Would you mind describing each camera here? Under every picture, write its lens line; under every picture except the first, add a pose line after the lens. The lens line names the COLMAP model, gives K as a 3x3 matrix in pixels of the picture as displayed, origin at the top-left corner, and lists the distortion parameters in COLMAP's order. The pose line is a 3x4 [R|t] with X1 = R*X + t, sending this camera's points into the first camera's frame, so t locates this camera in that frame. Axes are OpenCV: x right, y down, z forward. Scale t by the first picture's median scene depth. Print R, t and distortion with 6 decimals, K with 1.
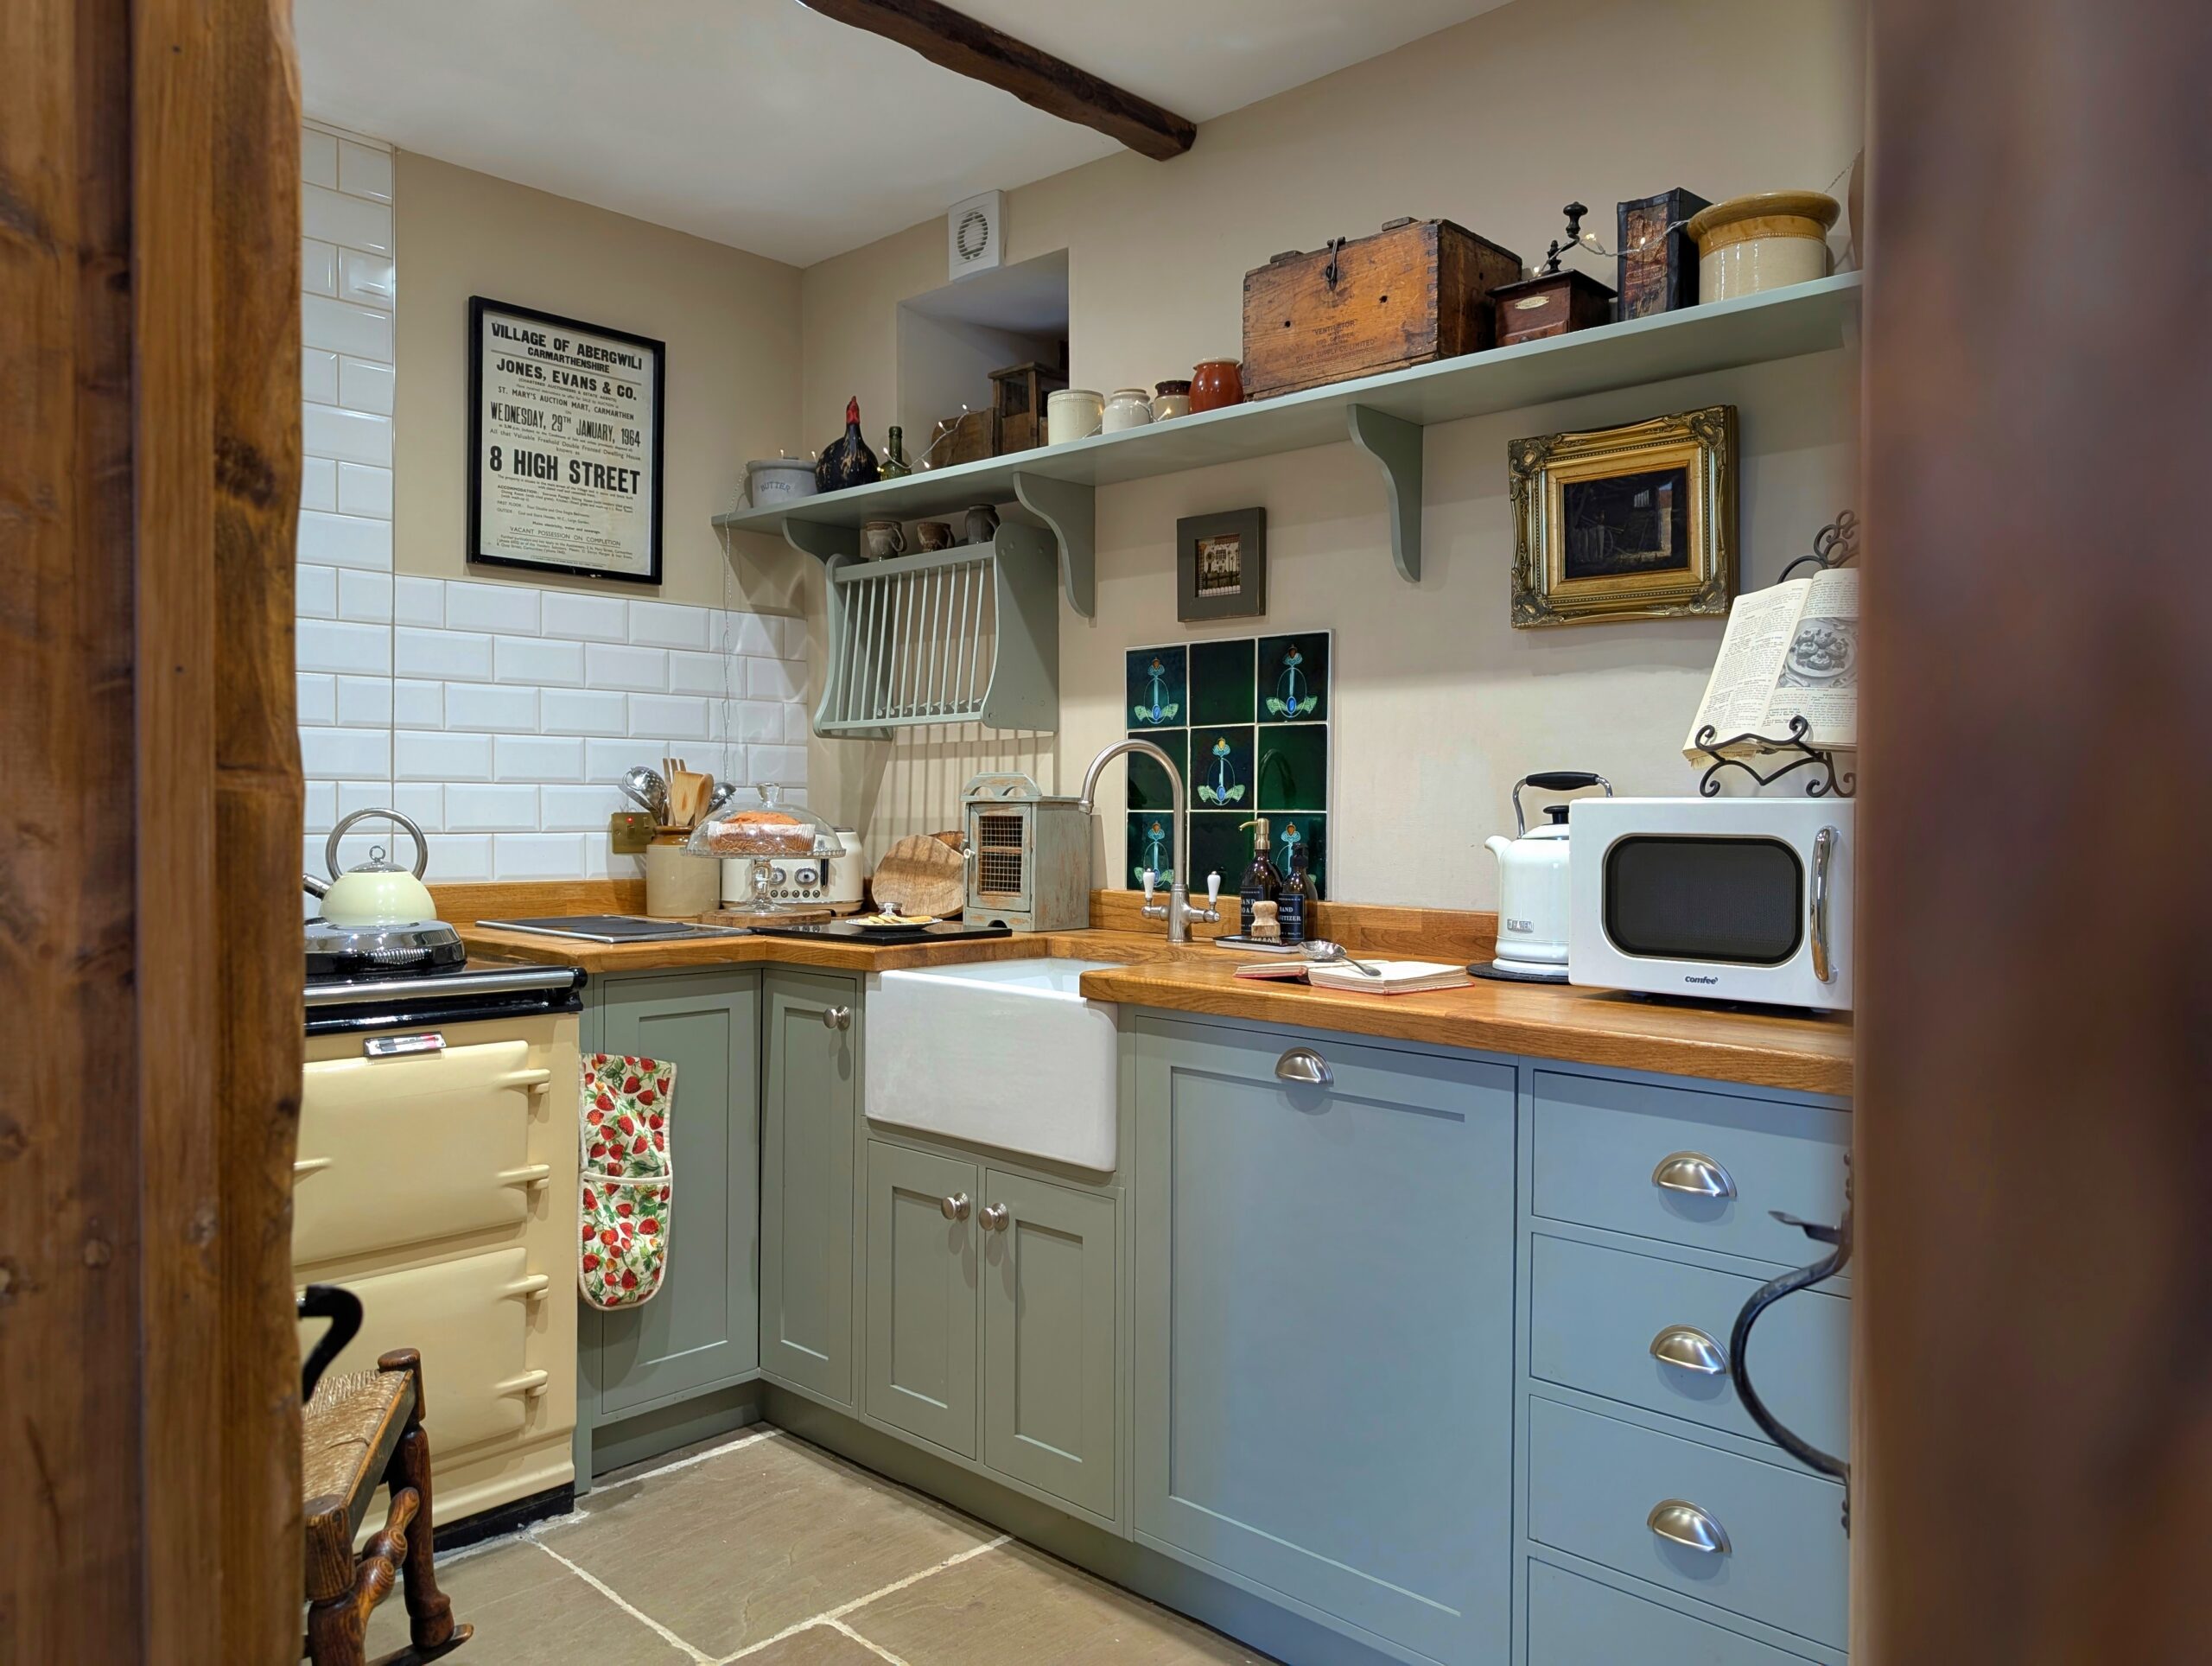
lens RADIAL K [[1569.8, 0, 1108.7], [0, 1569.8, 832.0], [0, 0, 1]] dist [-0.000837, 0.014962]
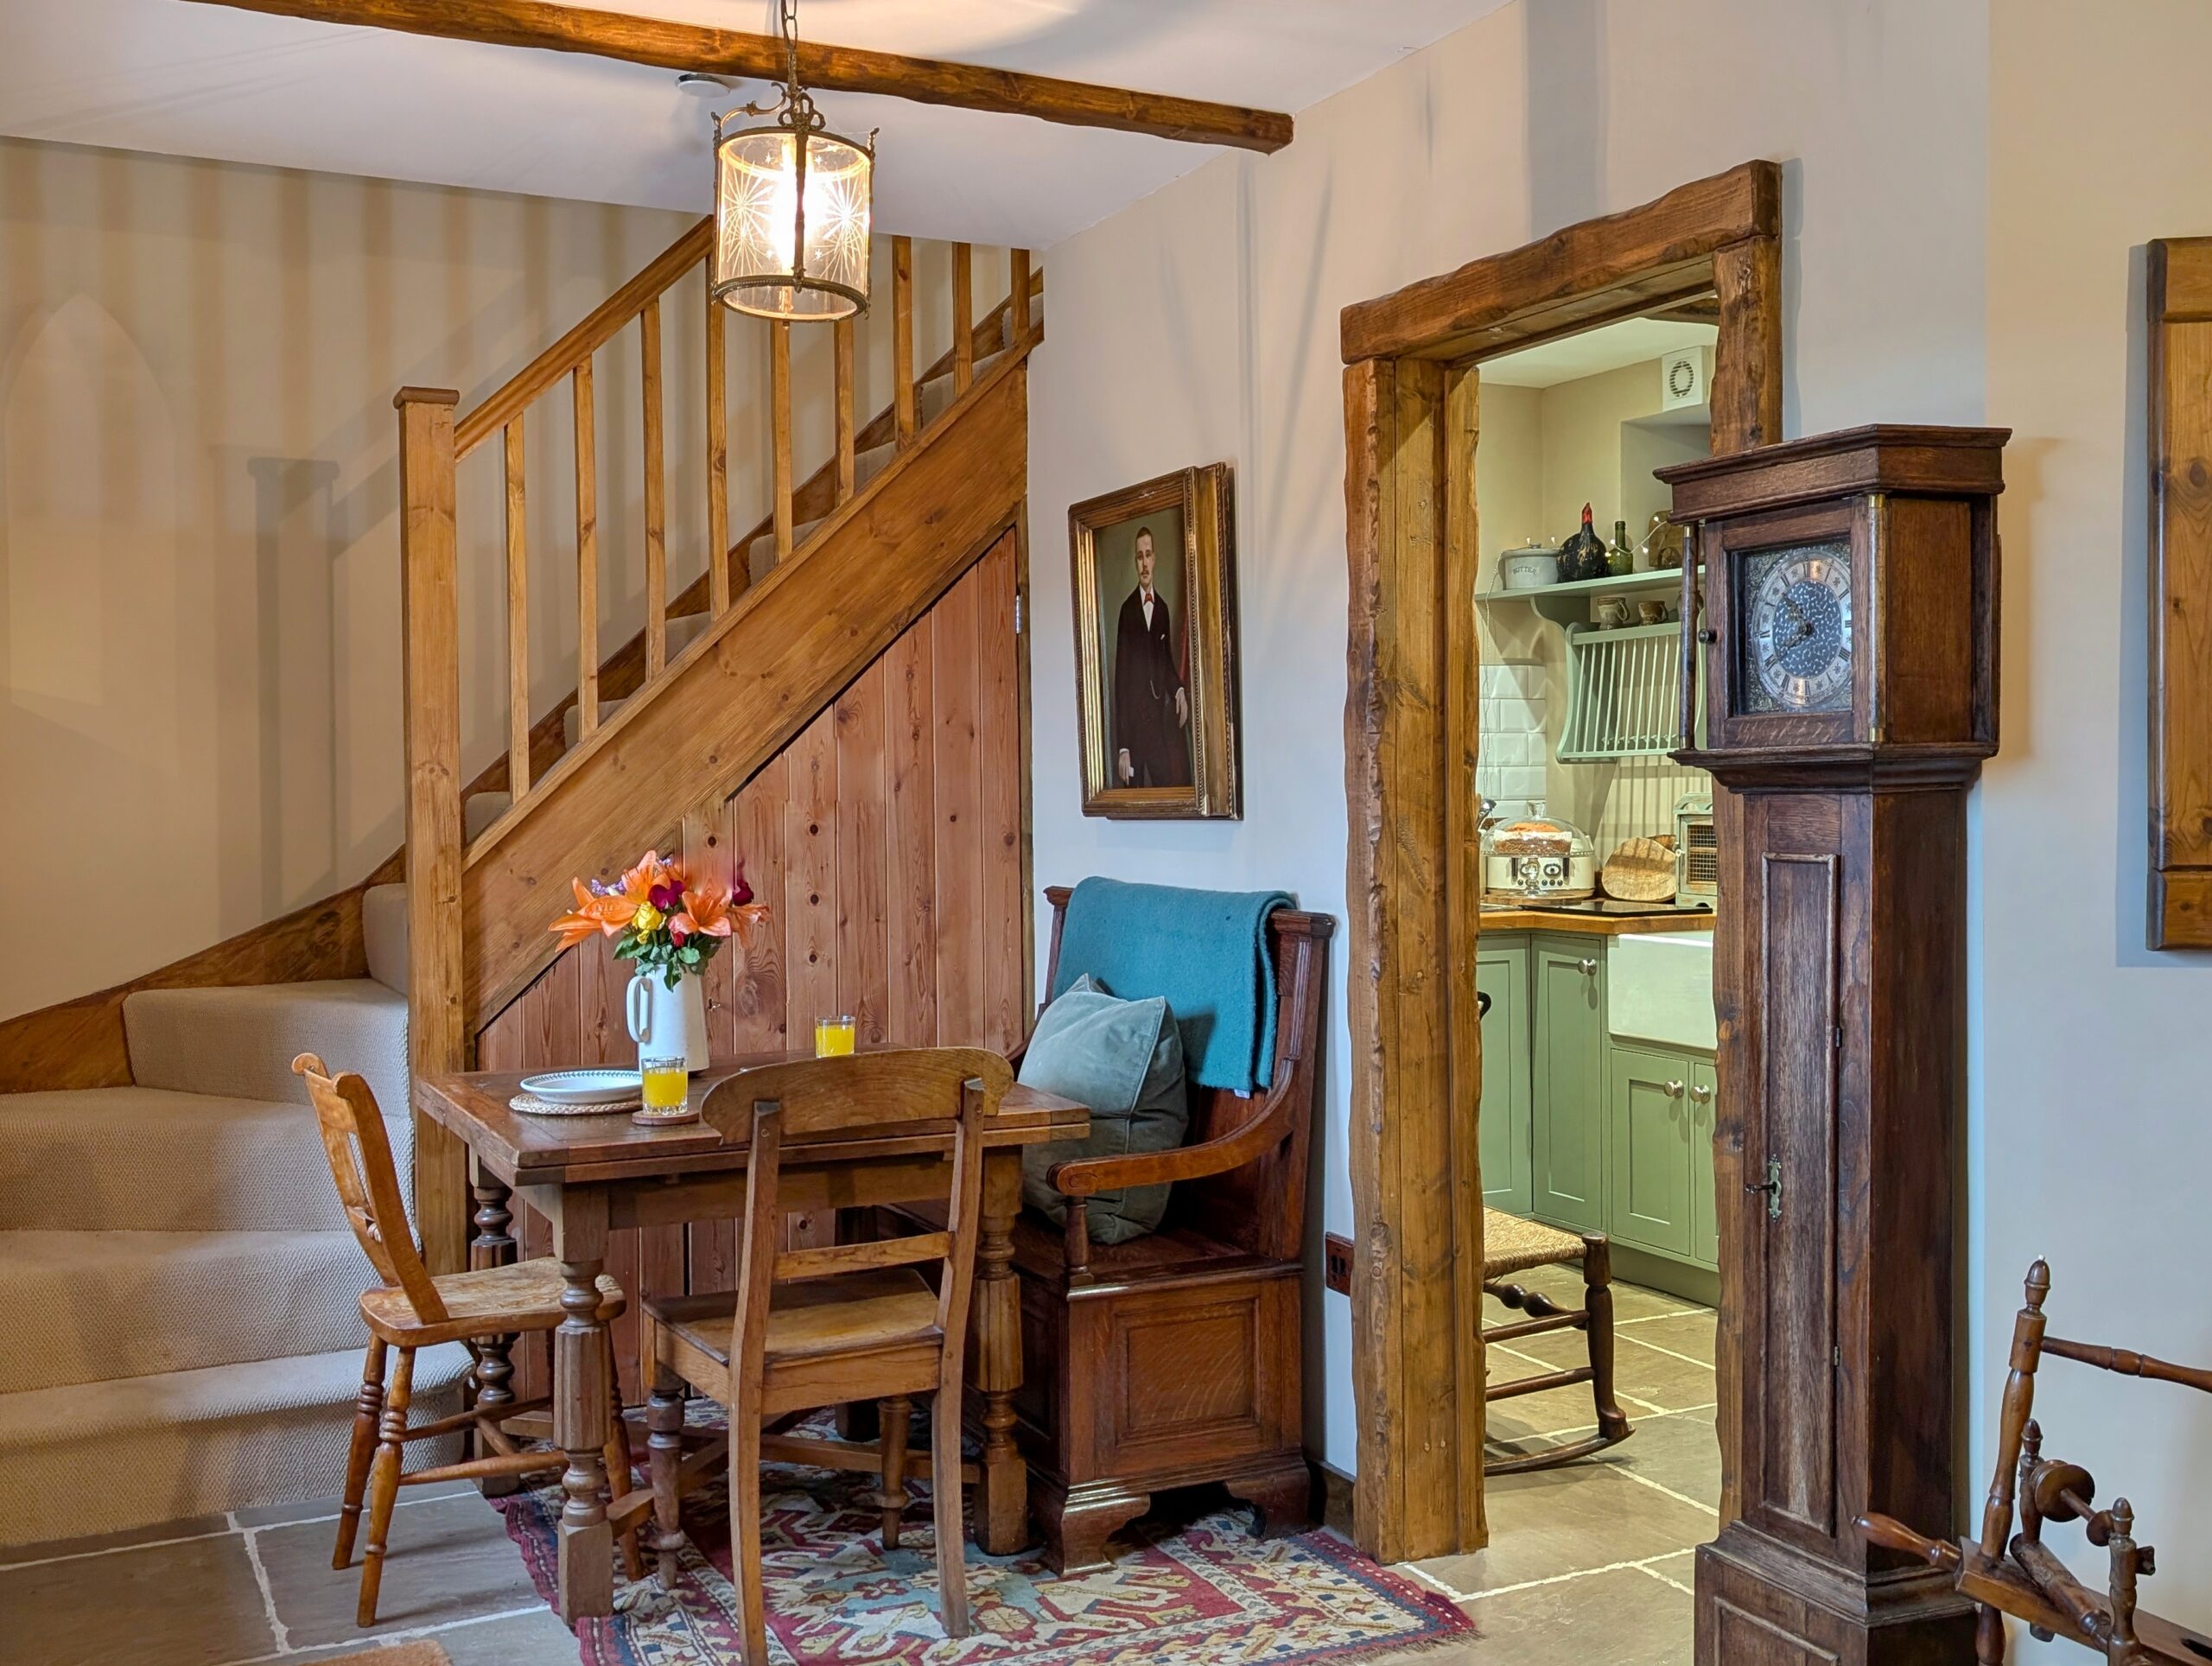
lens RADIAL K [[2125.5, 0, 1126.1], [0, 2125.5, 840.2], [0, 0, 1]] dist [0.035138, 0.000000]
pose [[0.943709, -0.002254, -0.330770, 0.077830], [0.006530, 0.999909, 0.011816, -0.025372], [0.330713, -0.013311, 0.943637, -1.022822]]
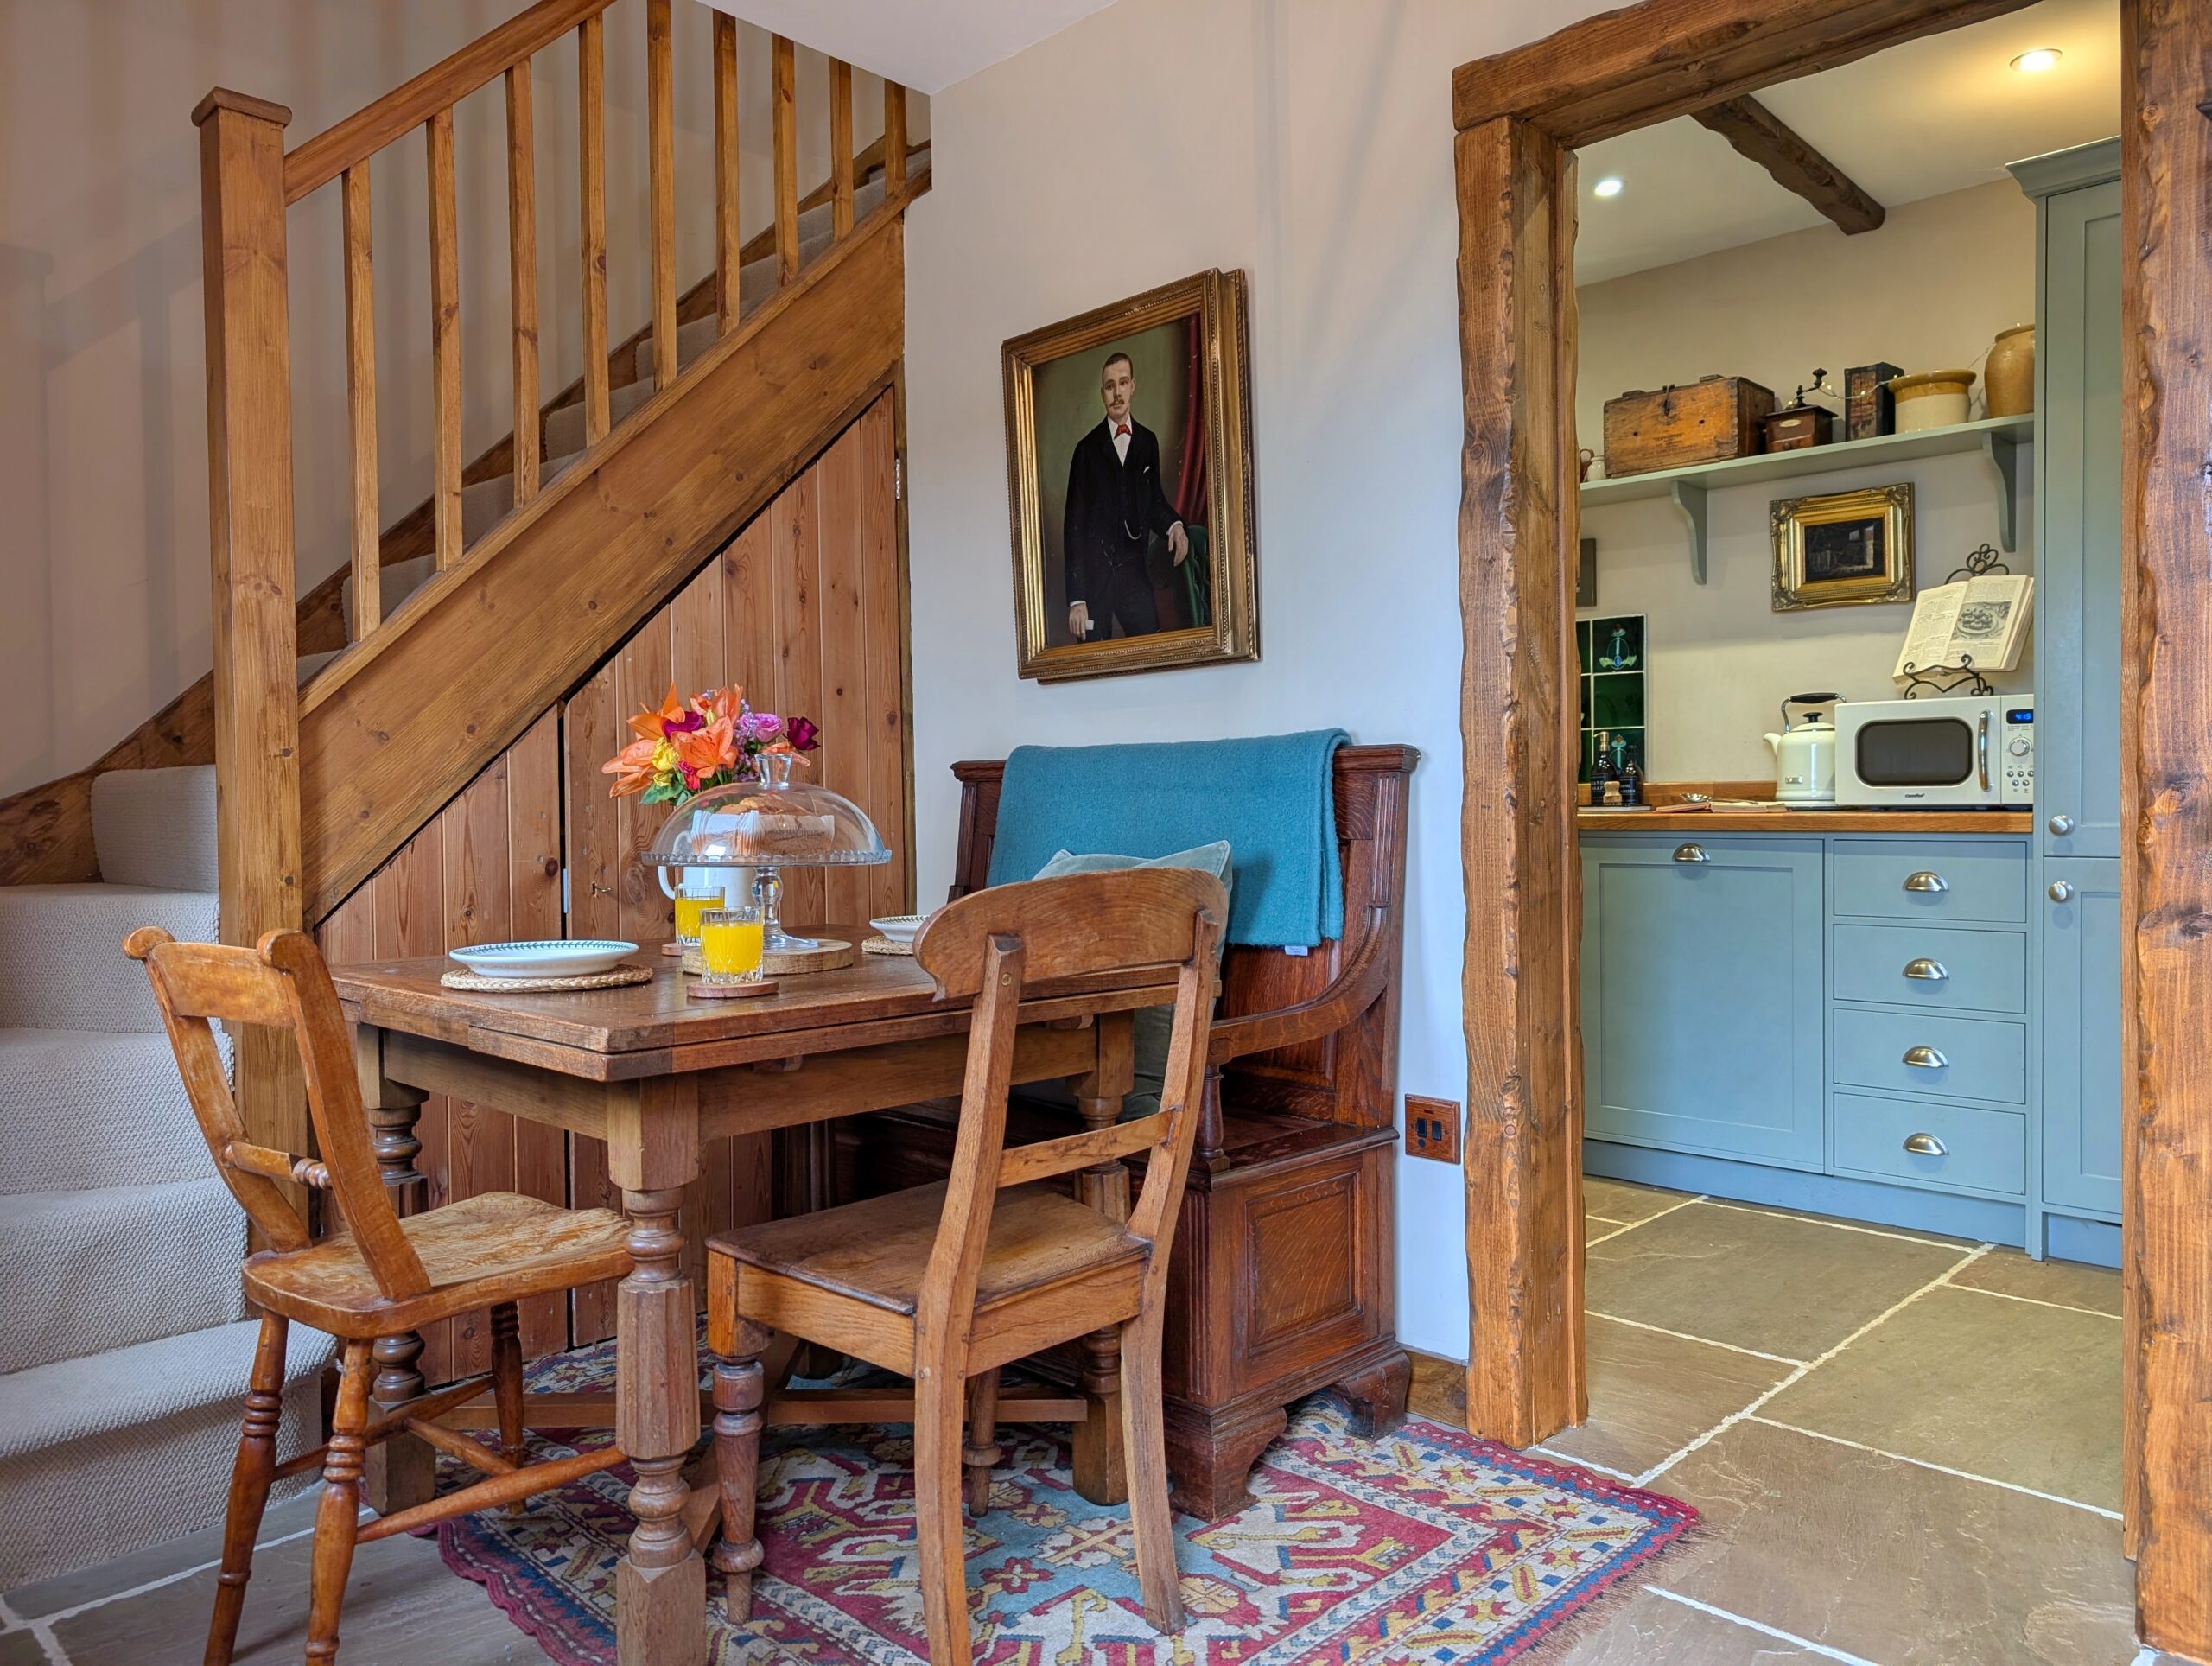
lens RADIAL K [[1569.8, 0, 1104.1], [0, 1569.8, 826.8], [0, 0, 1]] dist [-0.000837, 0.014962]
pose [[0.999825, -0.017245, -0.007288, -0.409921], [0.017252, 0.999851, 0.000956, 0.079351], [0.007270, -0.001082, 0.999973, -0.628468]]
